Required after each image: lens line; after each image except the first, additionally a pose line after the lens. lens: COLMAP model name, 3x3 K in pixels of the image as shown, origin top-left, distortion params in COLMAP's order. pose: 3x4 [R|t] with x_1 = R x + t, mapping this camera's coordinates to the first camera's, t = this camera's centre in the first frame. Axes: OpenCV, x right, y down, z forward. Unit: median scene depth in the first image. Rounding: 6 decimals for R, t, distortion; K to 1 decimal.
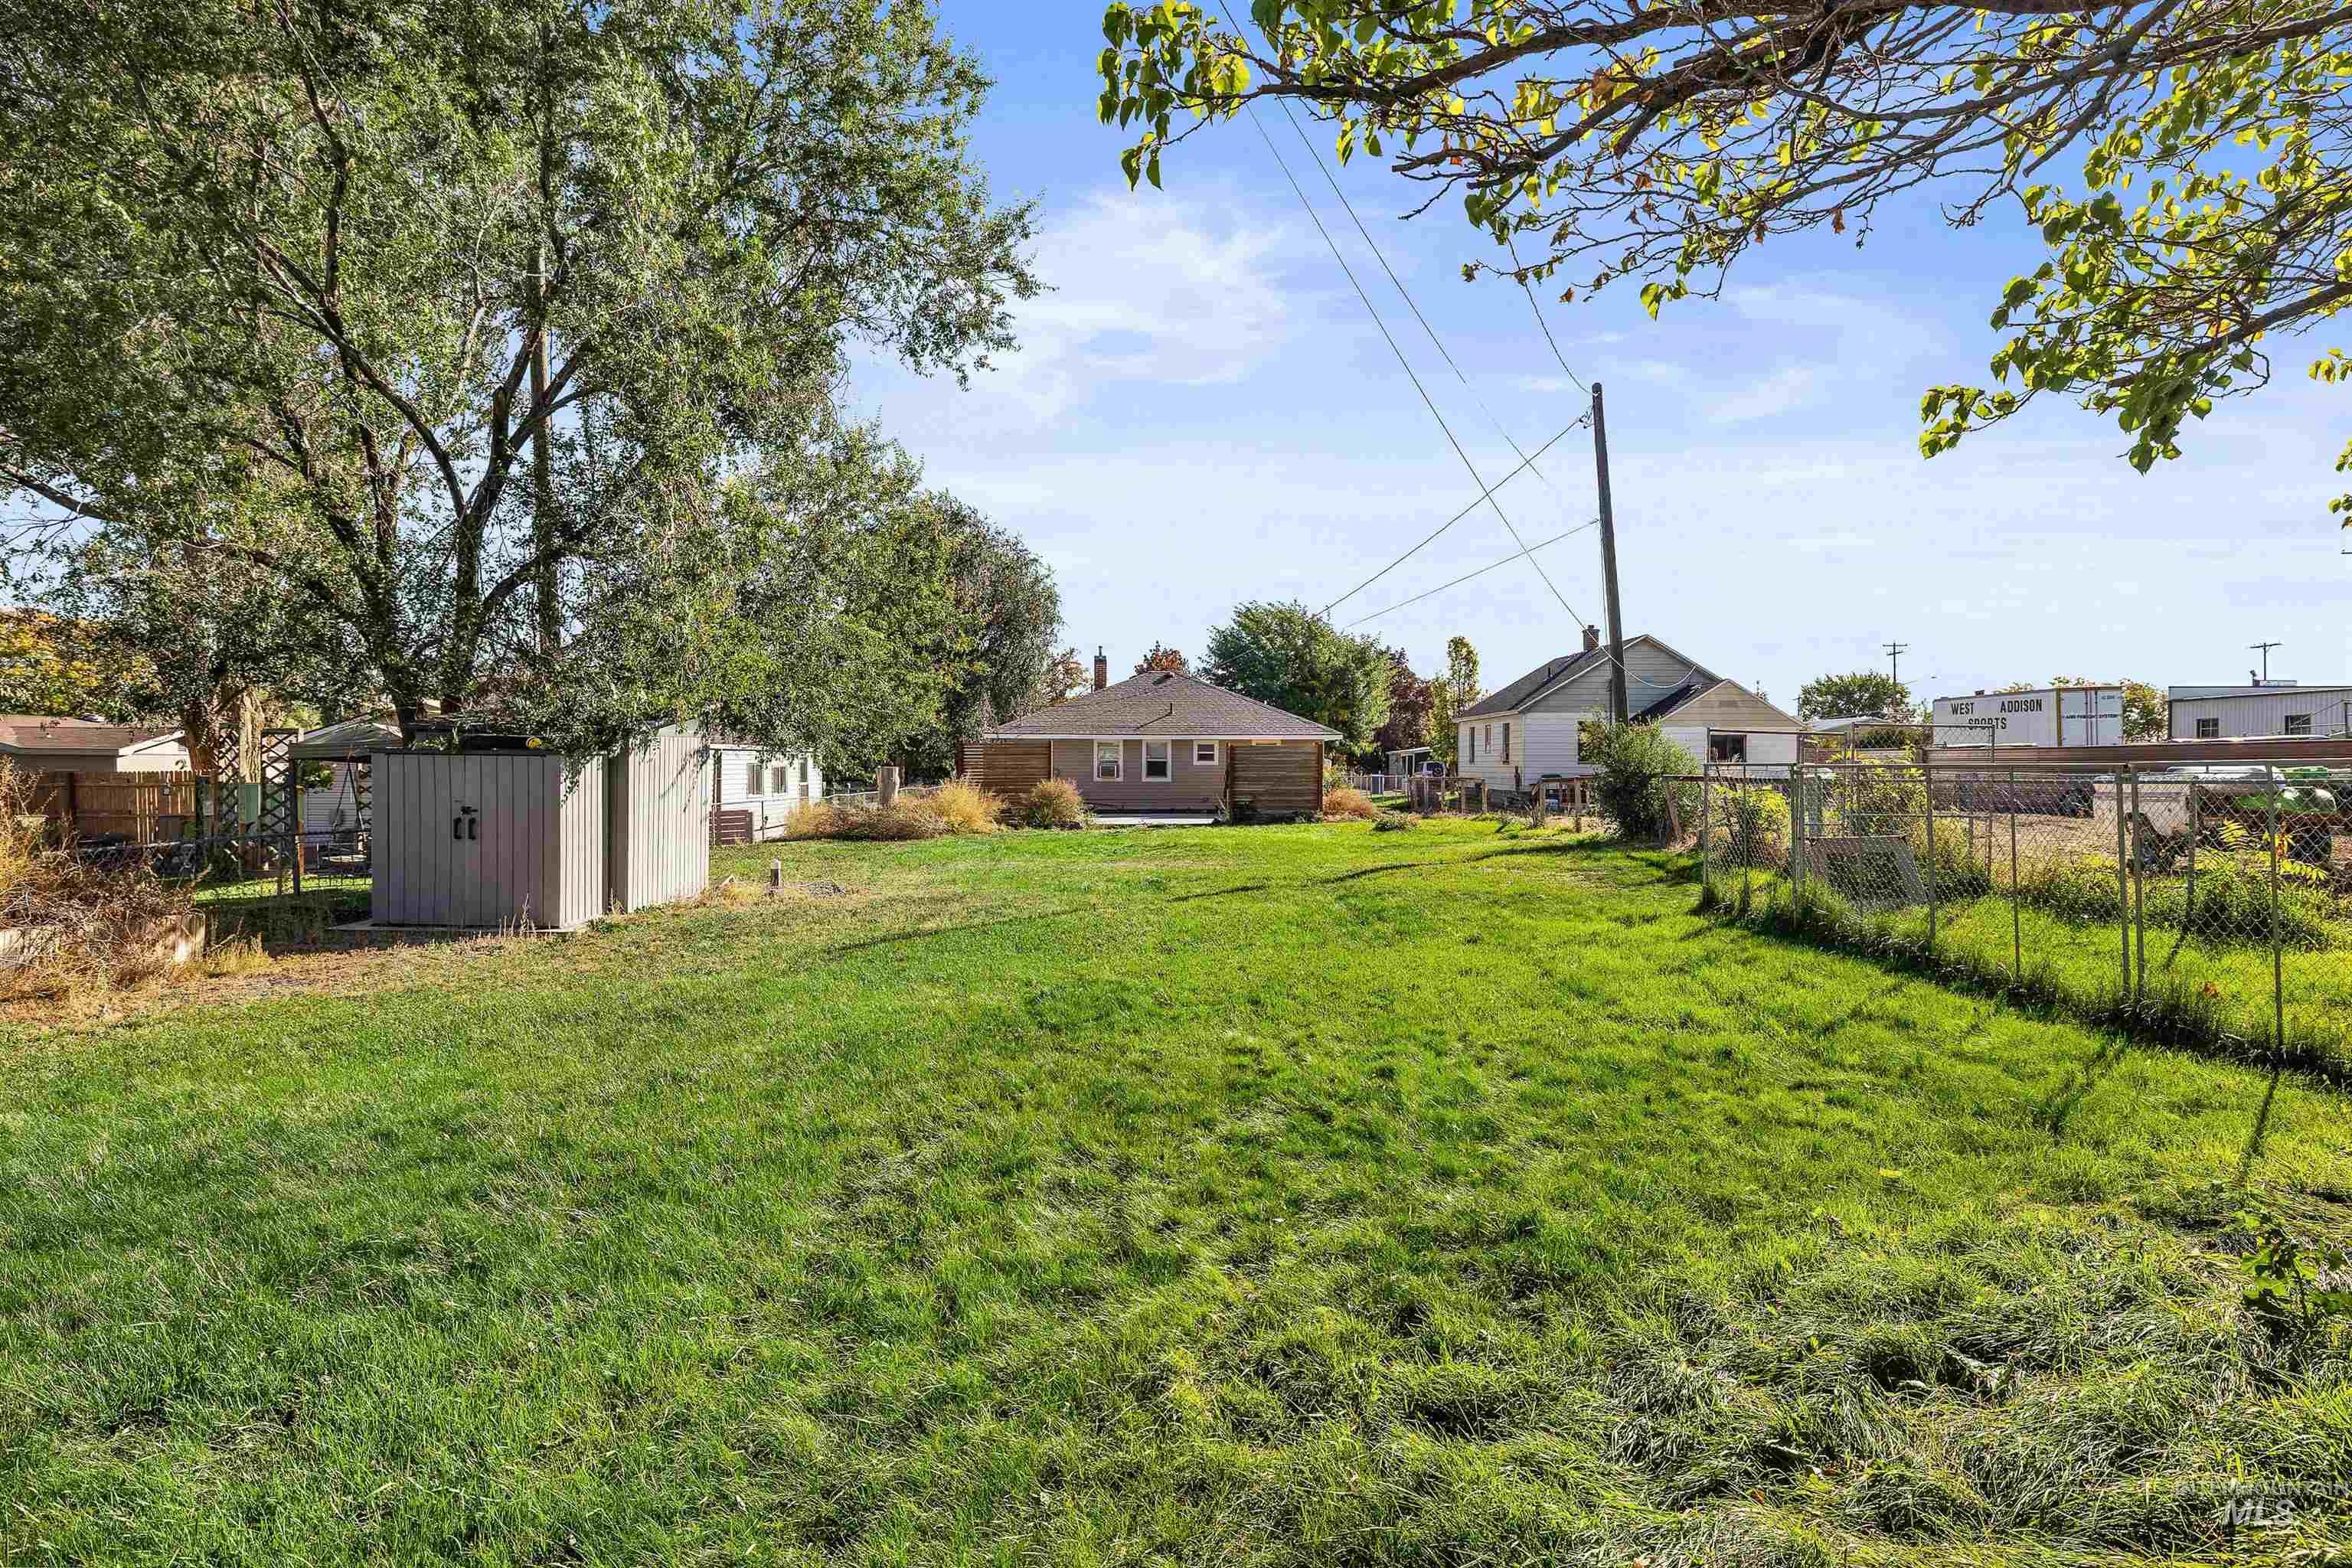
lens RADIAL K [[1236.0, 0, 1177.1], [0, 1236.0, 777.8], [0, 0, 1]] dist [-0.003755, 0.000402]
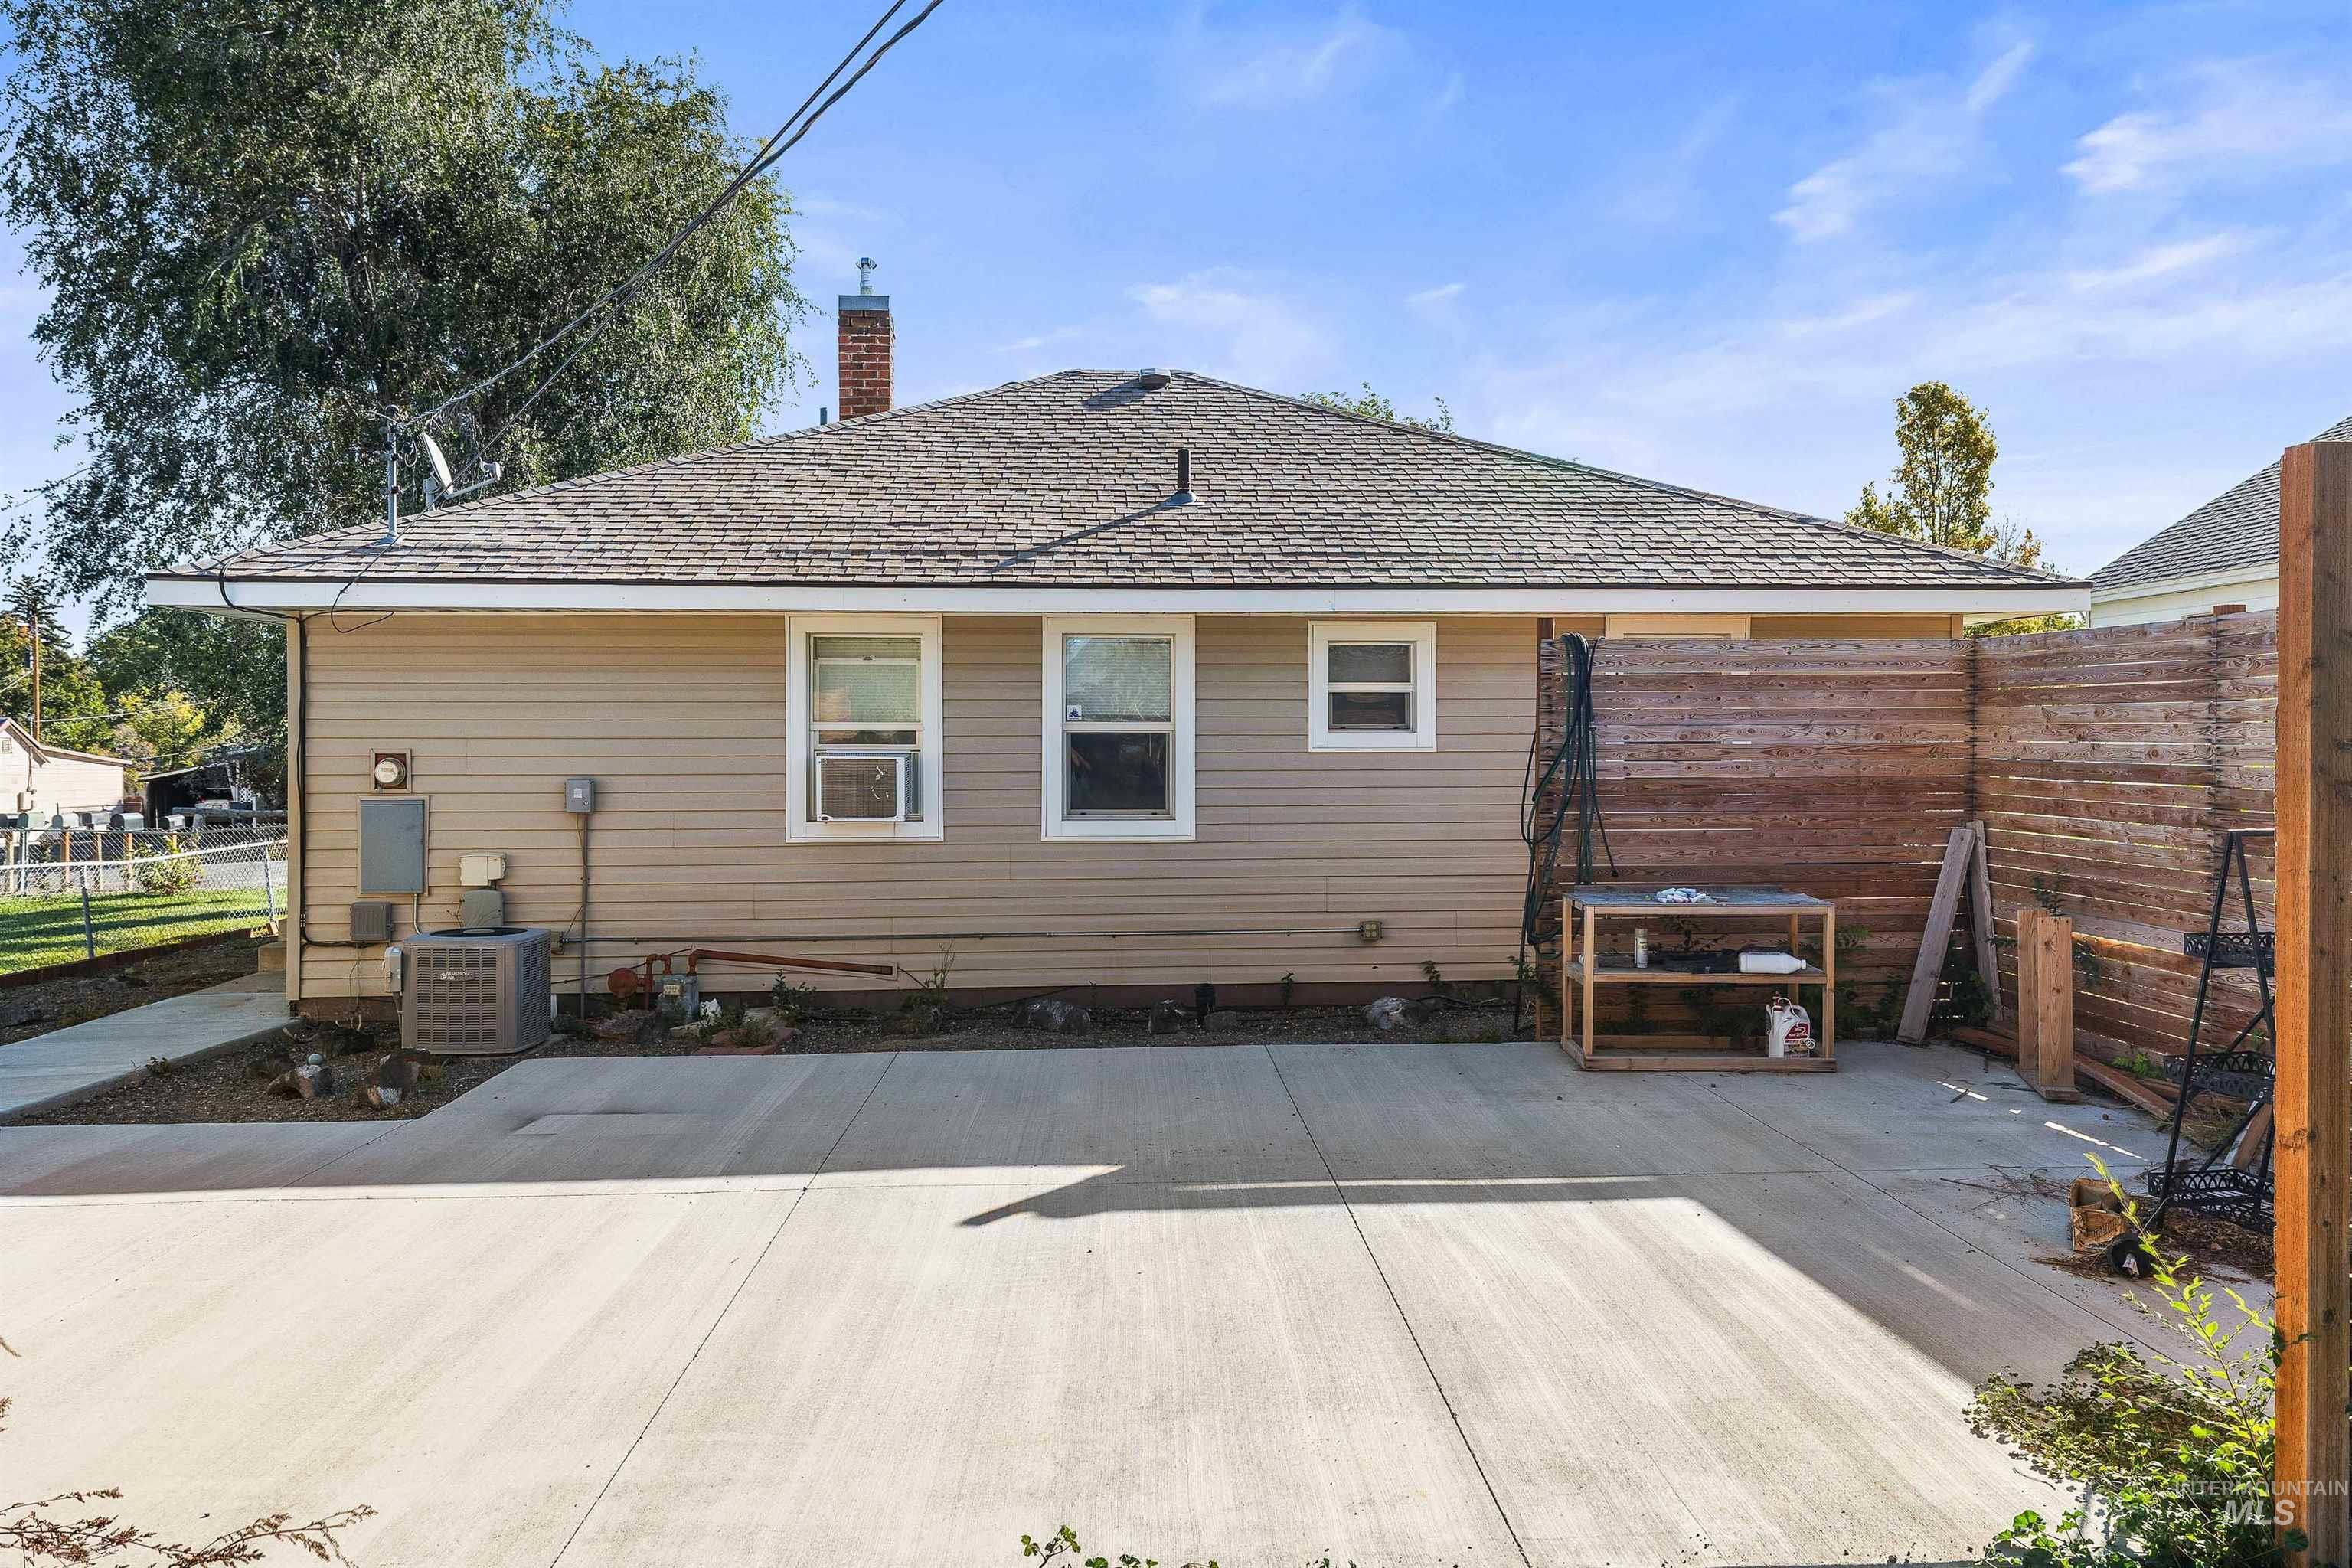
lens RADIAL K [[1588.3, 0, 1173.4], [0, 1588.3, 770.8], [0, 0, 1]] dist [0.010396, 0.001782]
pose [[0.998876, -0.004341, 0.047204, -0.019726], [0.003921, 0.999952, 0.008975, -0.009429], [-0.047241, -0.008780, 0.998845, 0.751641]]
